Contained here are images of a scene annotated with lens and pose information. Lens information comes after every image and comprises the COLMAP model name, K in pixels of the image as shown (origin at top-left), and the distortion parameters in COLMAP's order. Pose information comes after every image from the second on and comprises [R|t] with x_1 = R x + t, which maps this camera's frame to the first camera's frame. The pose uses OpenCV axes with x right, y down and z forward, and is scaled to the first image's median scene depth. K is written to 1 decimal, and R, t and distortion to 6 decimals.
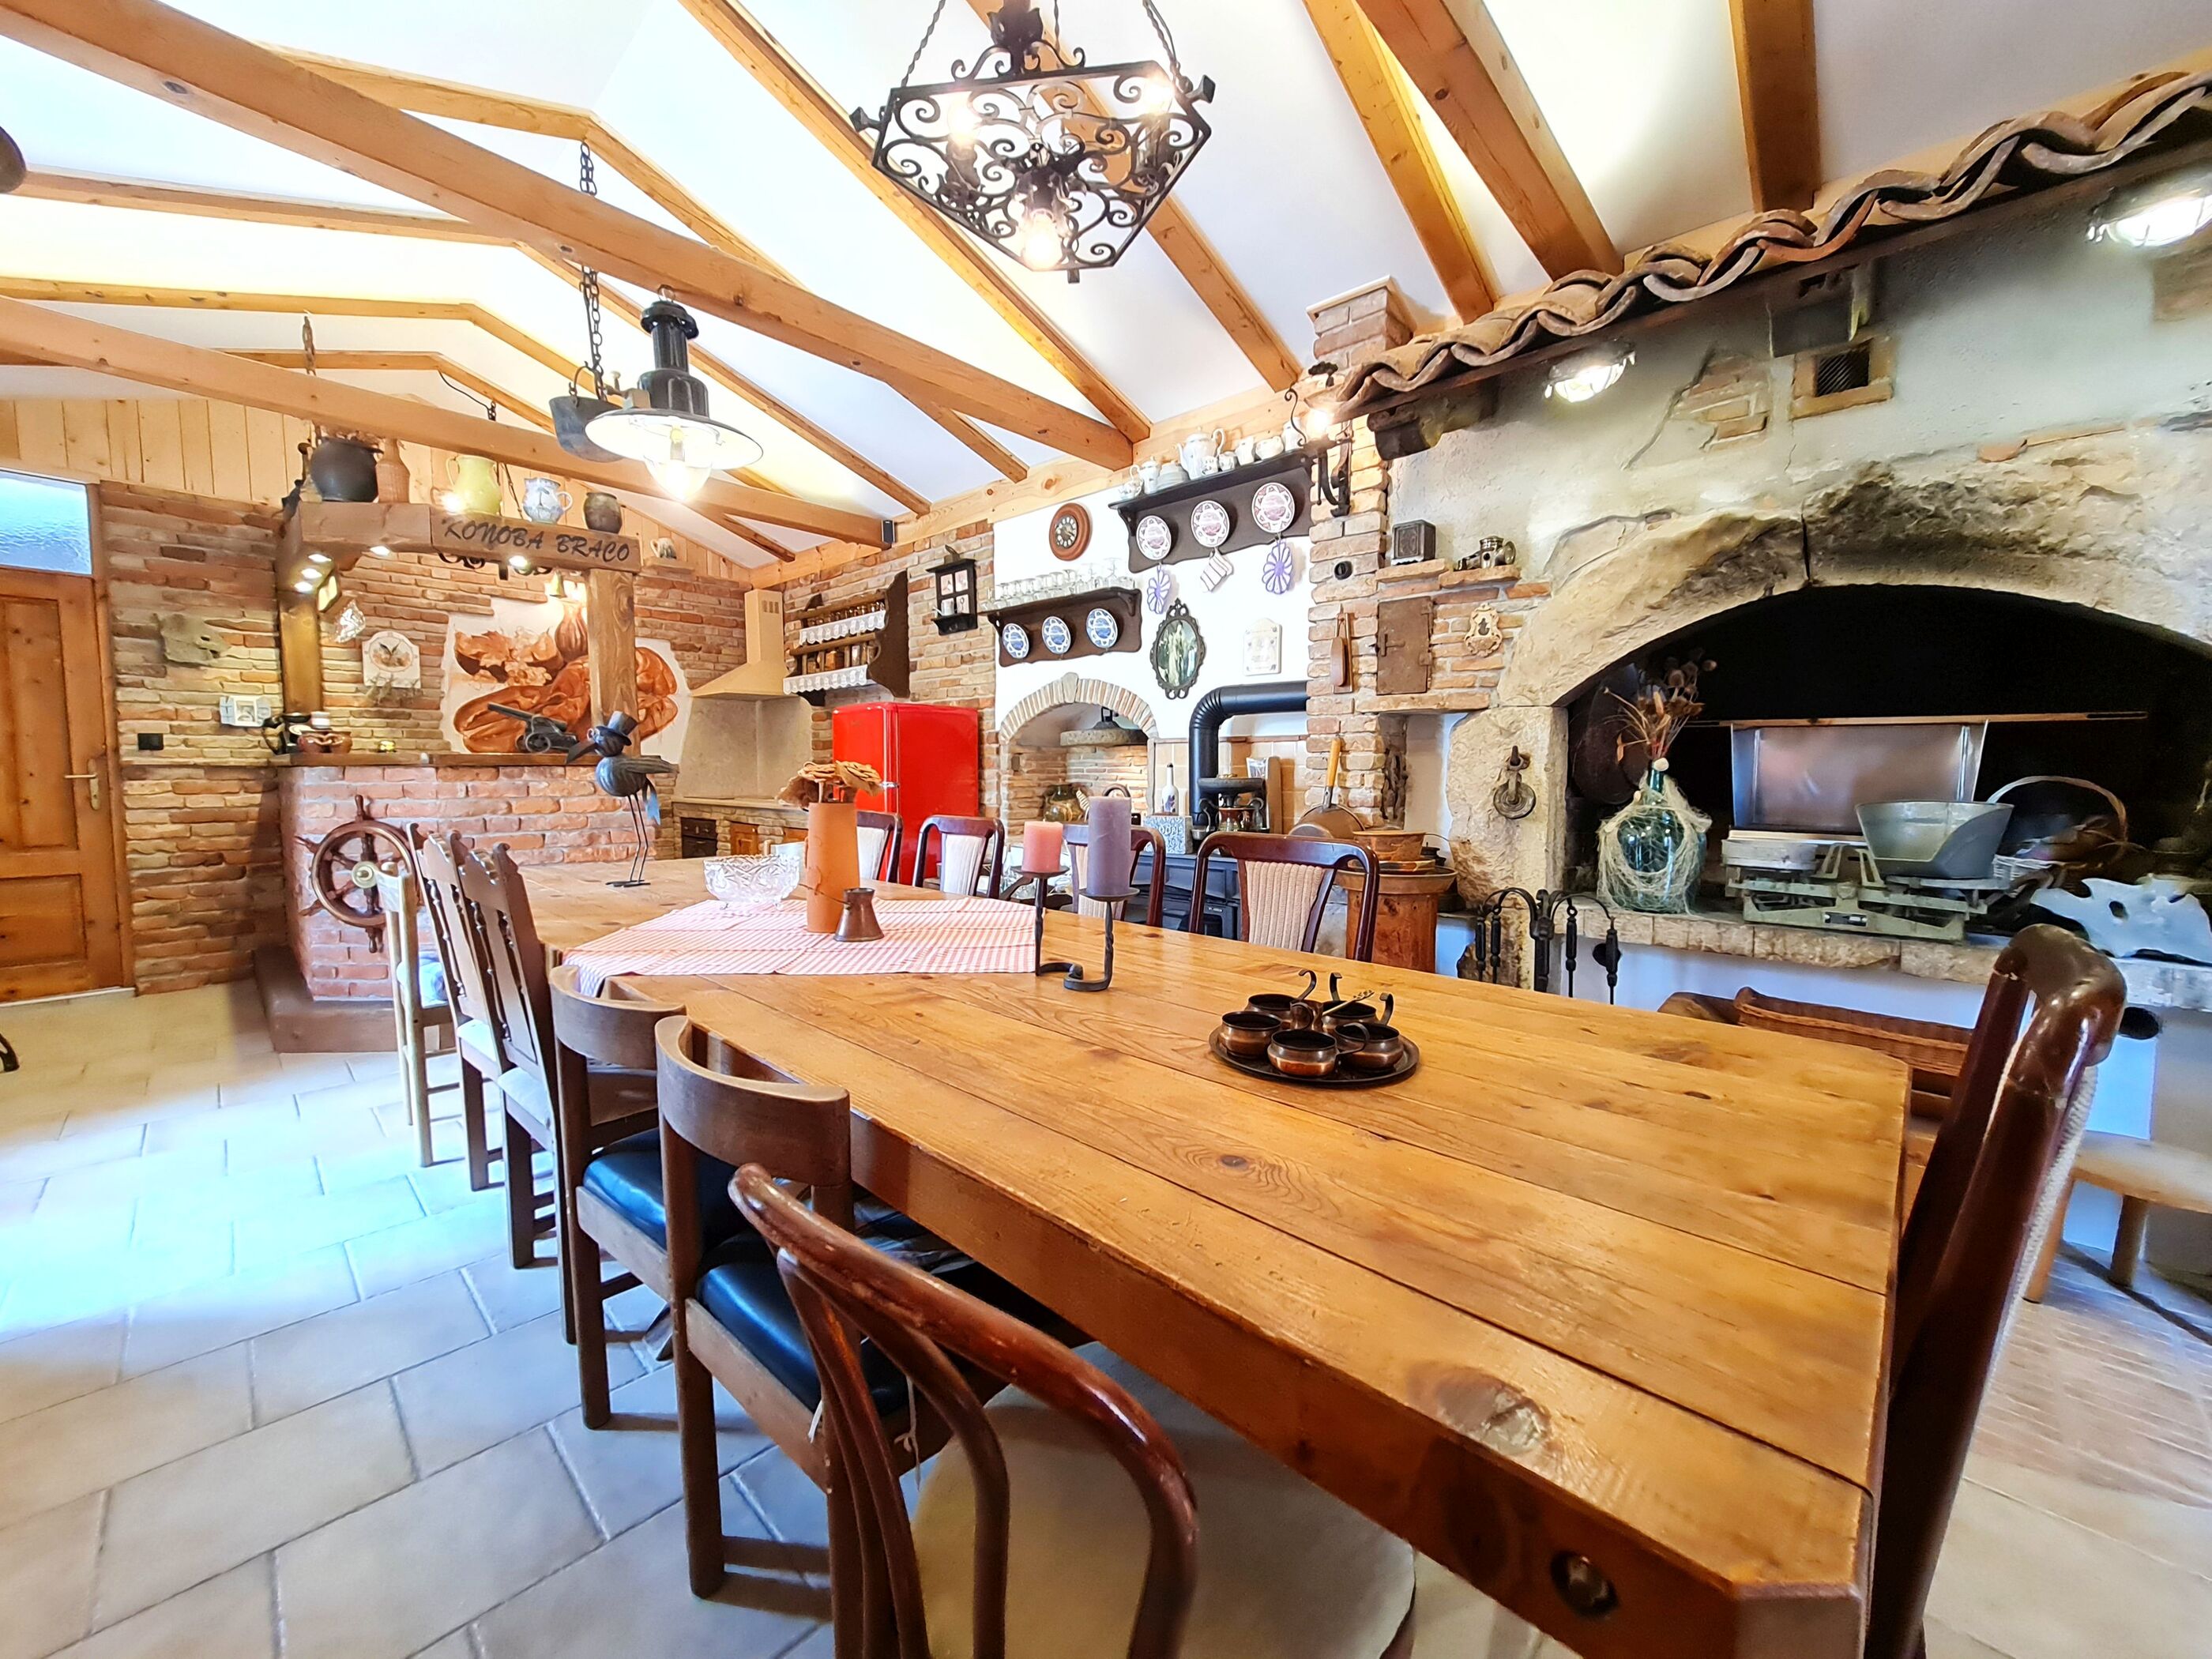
lens RADIAL K [[860.0, 0, 1108.4], [0, 860.0, 825.9], [0, 0, 1]] dist [0.007558, 0.000590]
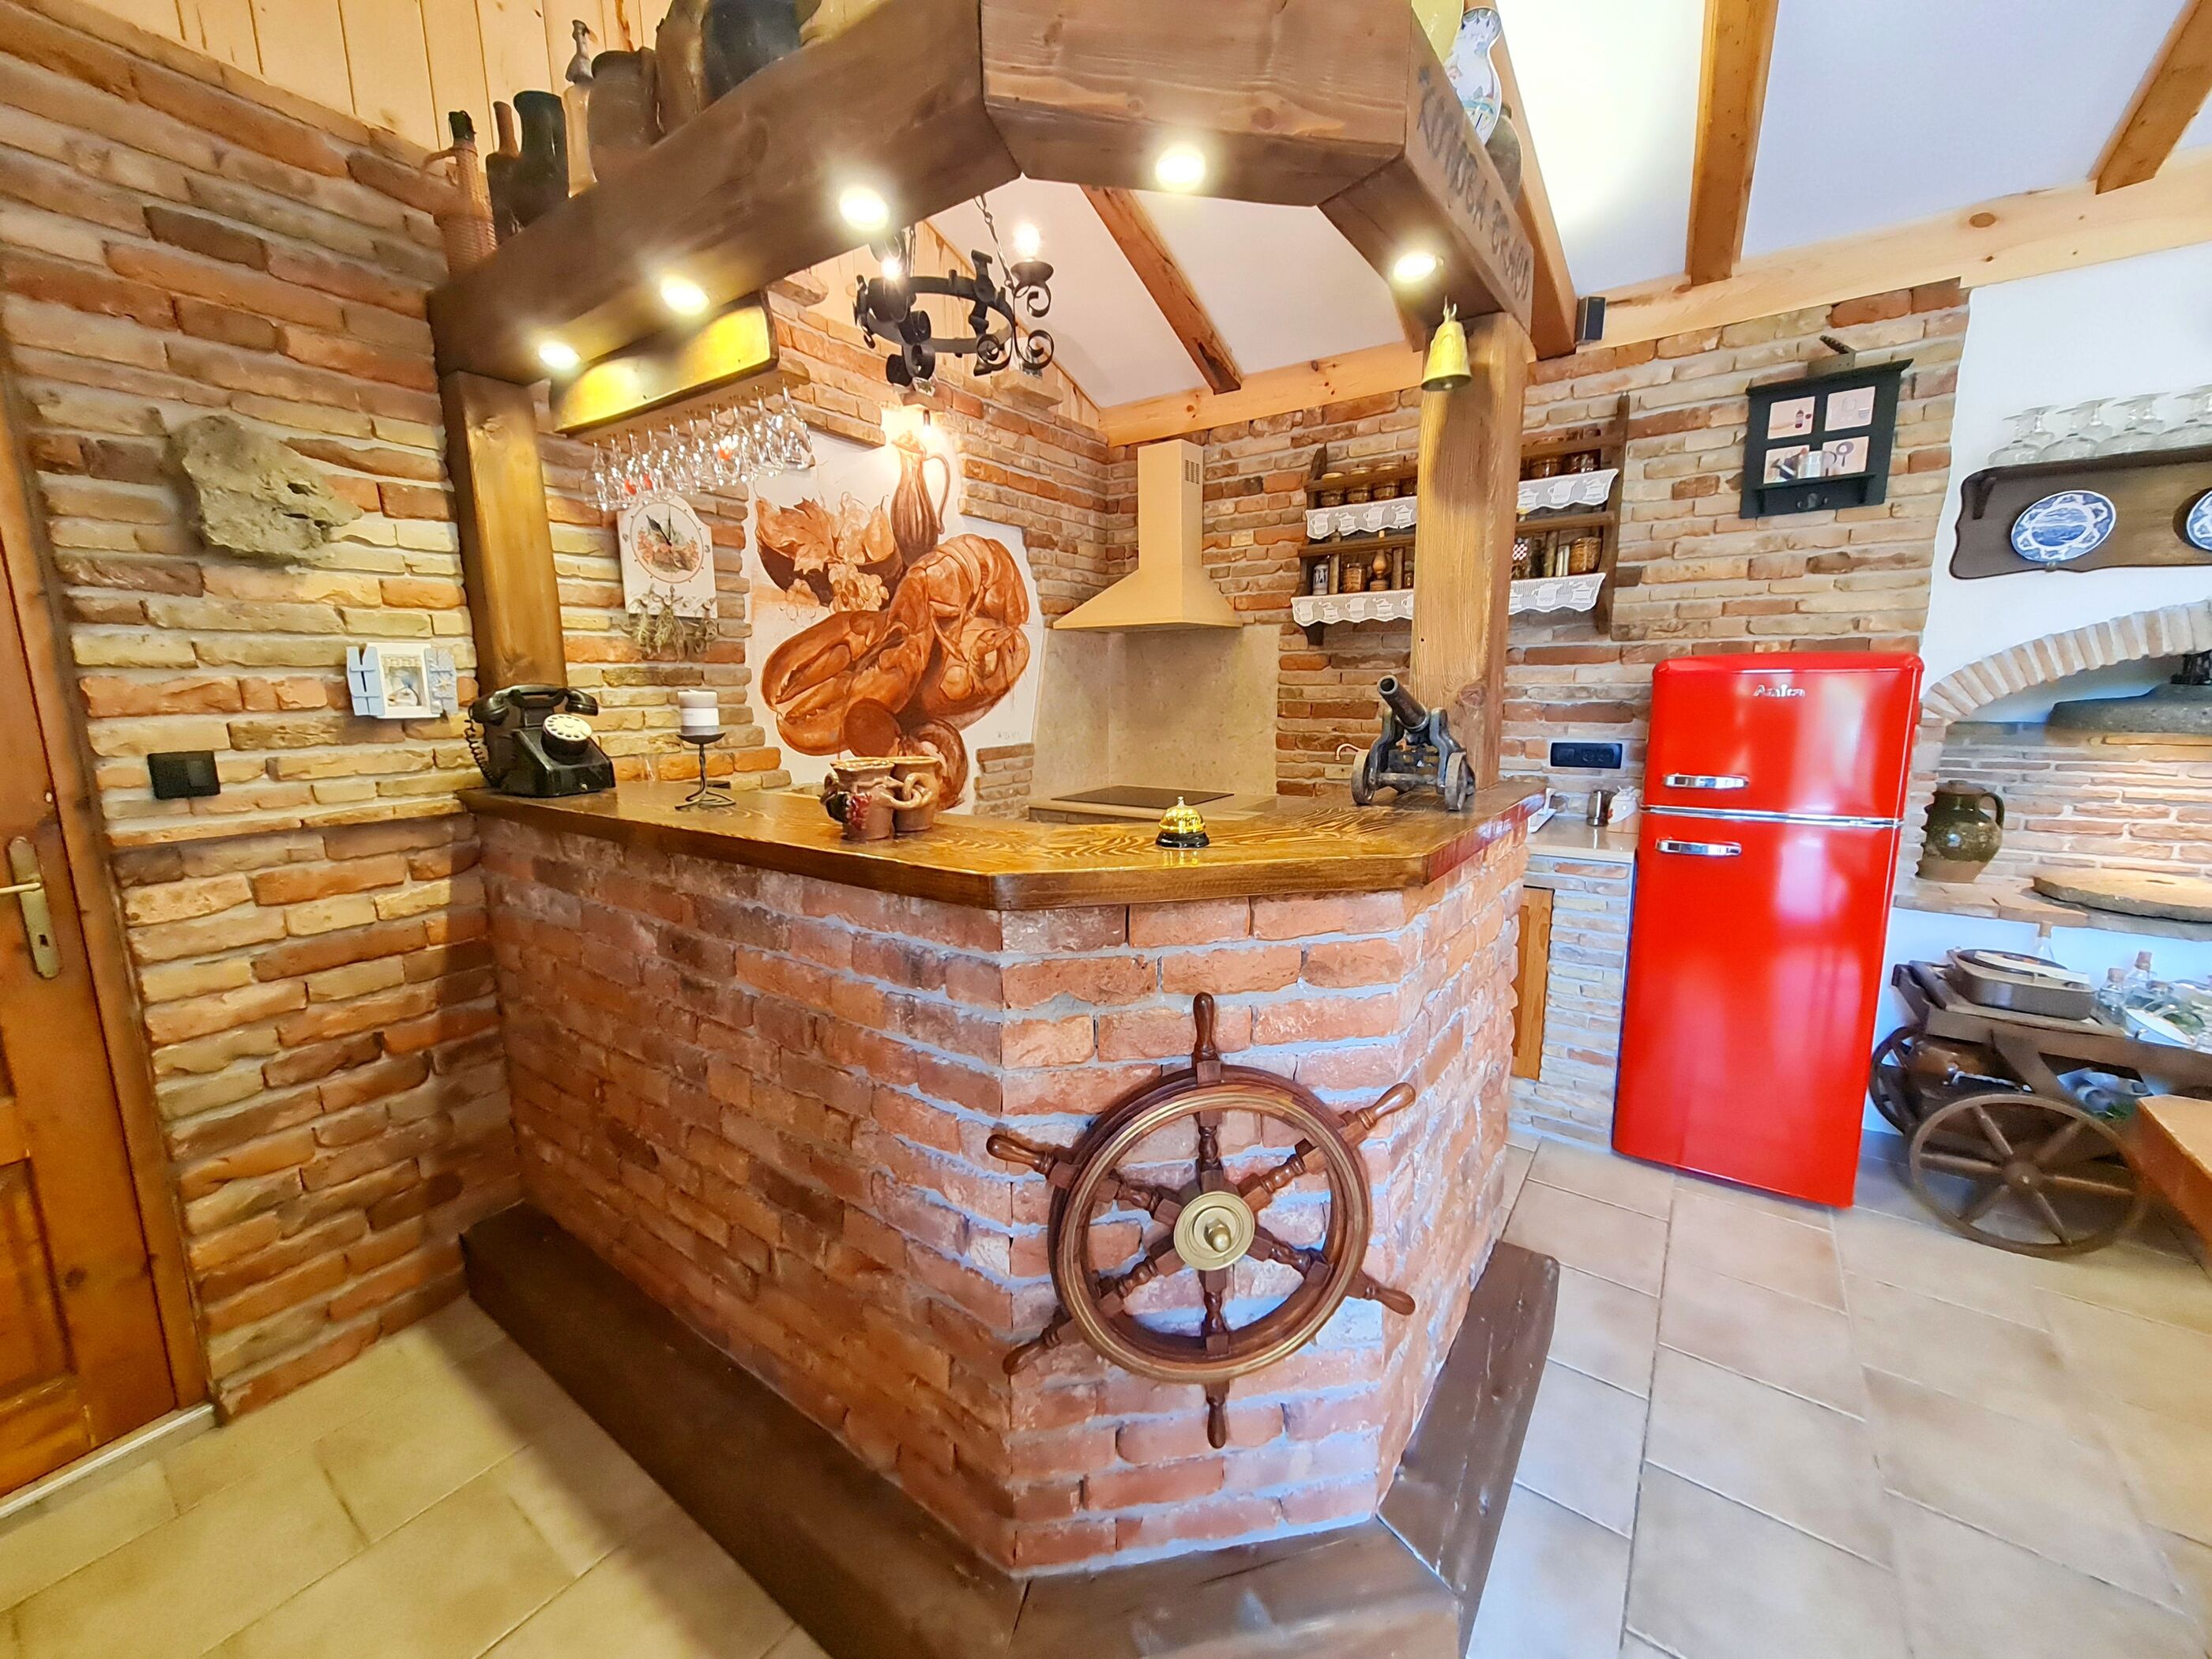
lens RADIAL K [[860.0, 0, 1107.8], [0, 860.0, 825.5], [0, 0, 1]] dist [0.007558, 0.000590]
pose [[0.988327, -0.034886, 0.148297, -0.736685], [0.020513, 0.995037, 0.097369, -0.098391], [-0.150957, -0.093190, 0.984138, 0.552362]]
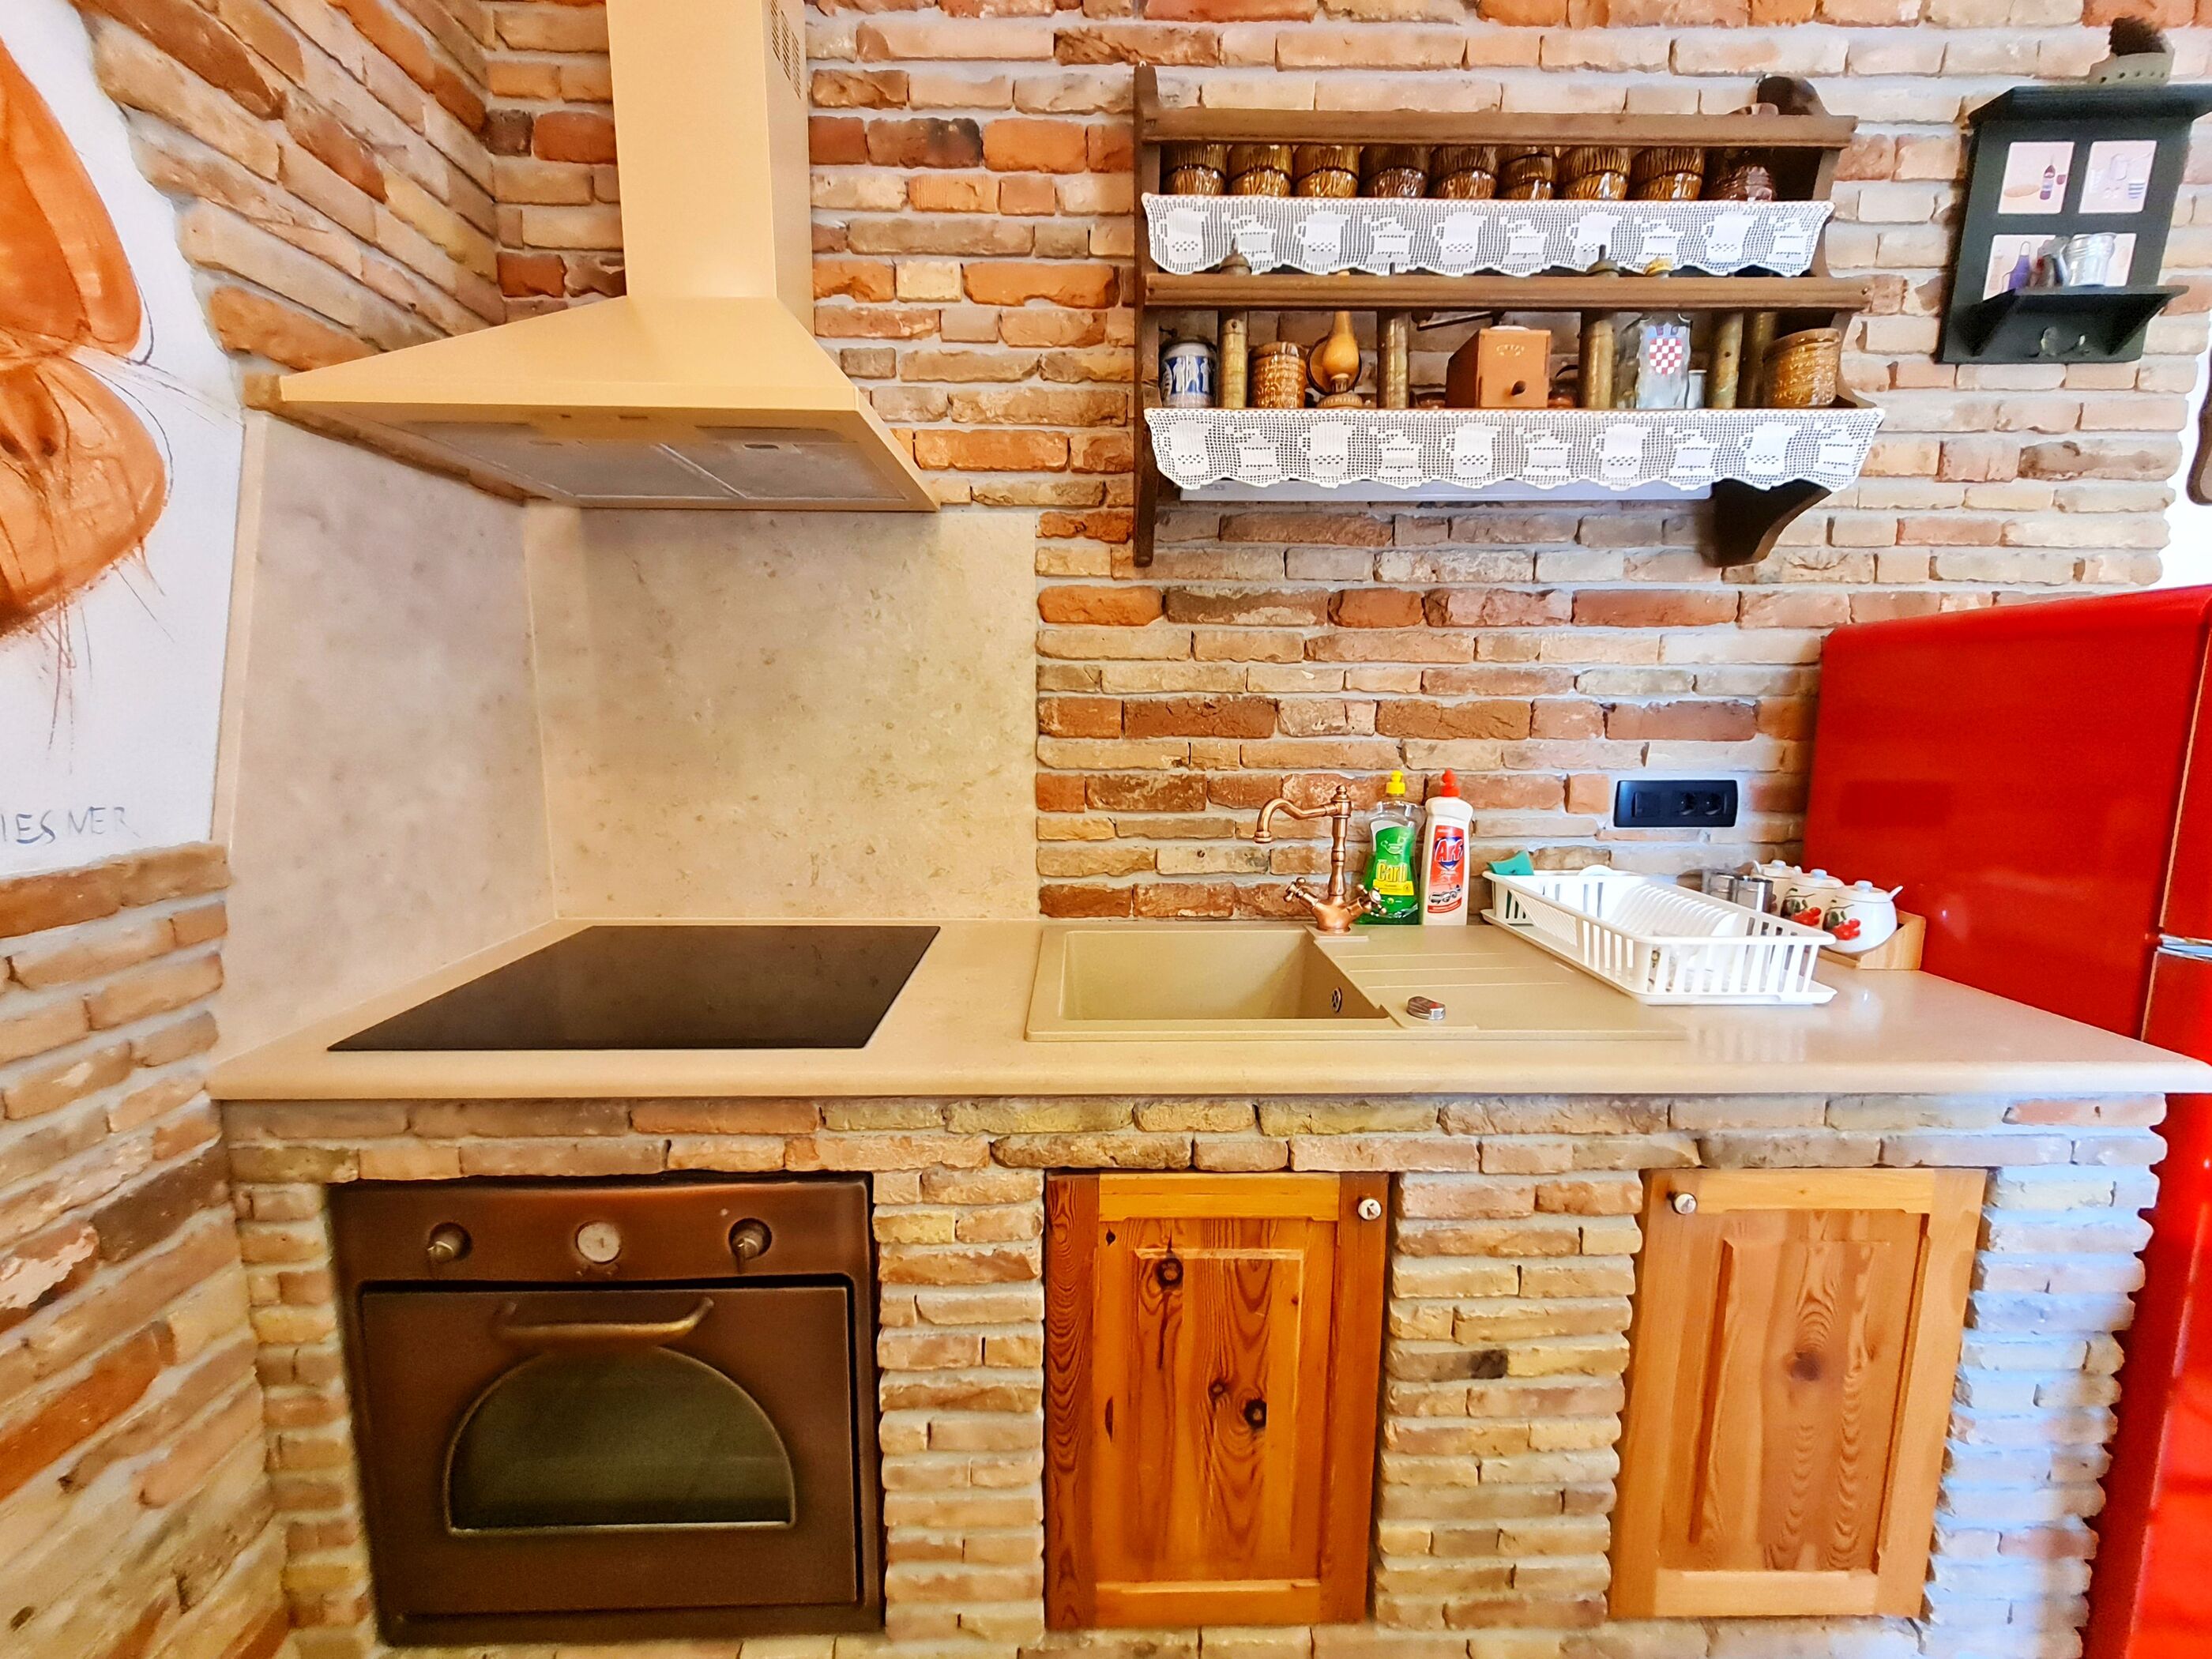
lens RADIAL K [[860.0, 0, 1107.5], [0, 860.0, 821.0], [0, 0, 1]] dist [0.007558, 0.000590]
pose [[0.716257, -0.092620, 0.691663, -0.673783], [0.041964, 0.995076, 0.089793, -0.113585], [-0.696574, -0.035290, 0.716617, 1.067843]]
